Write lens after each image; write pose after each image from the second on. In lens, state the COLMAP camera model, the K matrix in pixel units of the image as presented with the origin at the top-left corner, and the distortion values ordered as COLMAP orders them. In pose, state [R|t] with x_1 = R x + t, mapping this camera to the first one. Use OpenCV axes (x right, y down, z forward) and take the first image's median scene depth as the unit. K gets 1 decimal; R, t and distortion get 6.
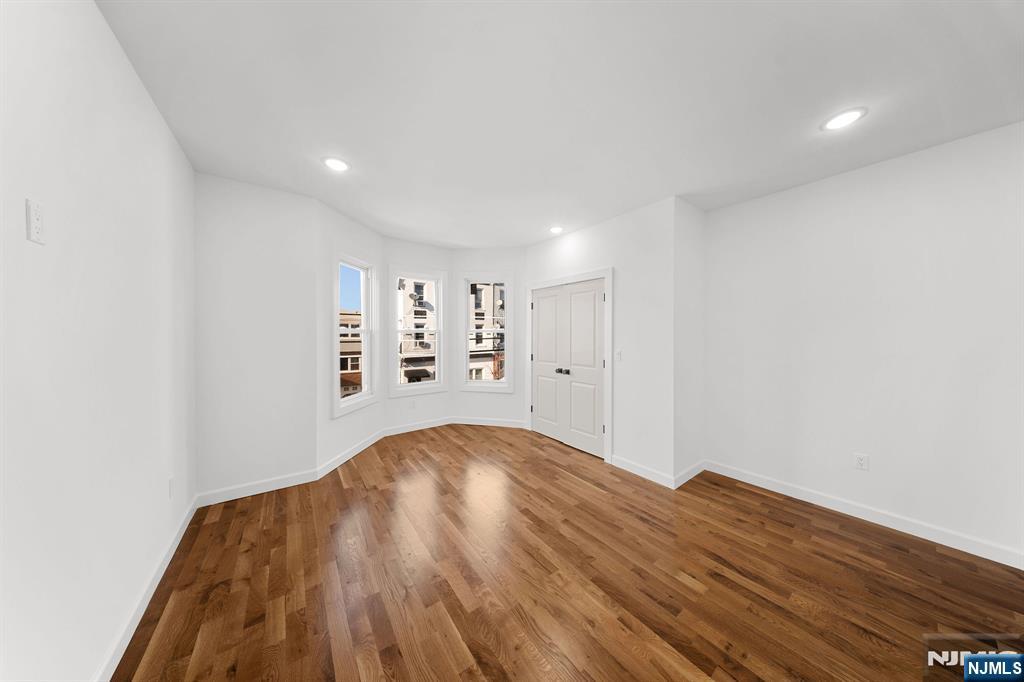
lens RADIAL K [[302.0, 0, 510.3], [0, 302.0, 336.2], [0, 0, 1]] dist [-0.001127, -0.000206]
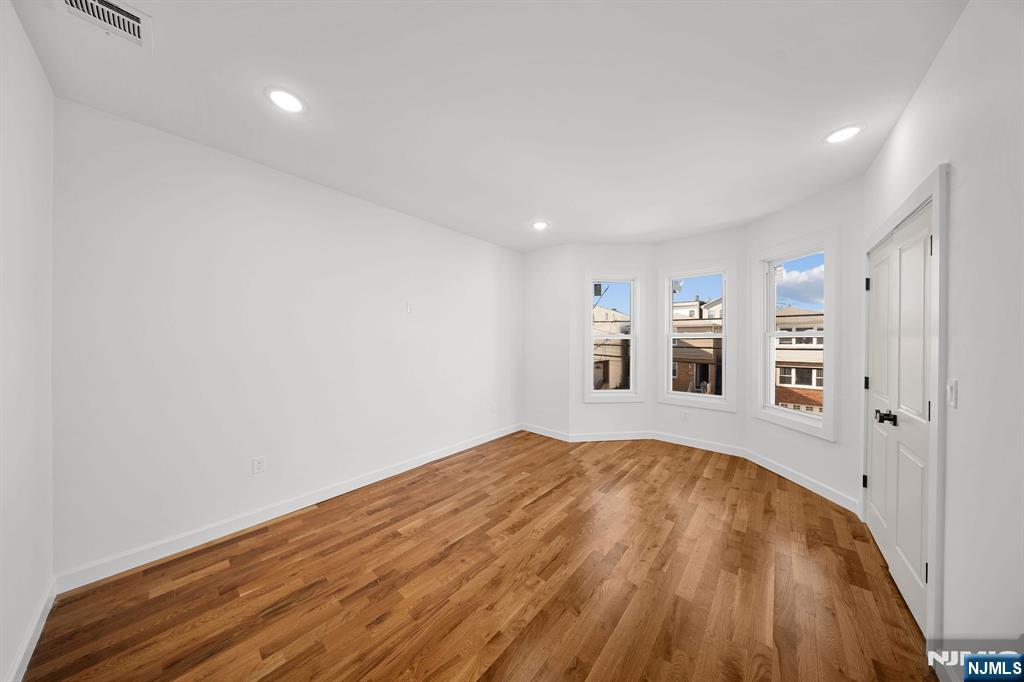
lens RADIAL K [[302.0, 0, 509.1], [0, 302.0, 341.7], [0, 0, 1]] dist [-0.001127, -0.000206]
pose [[0.209903, 0.006758, -0.977699, 0.863522], [-0.007240, 0.999959, 0.005358, -0.000630], [0.977695, 0.005954, 0.209944, 0.542792]]
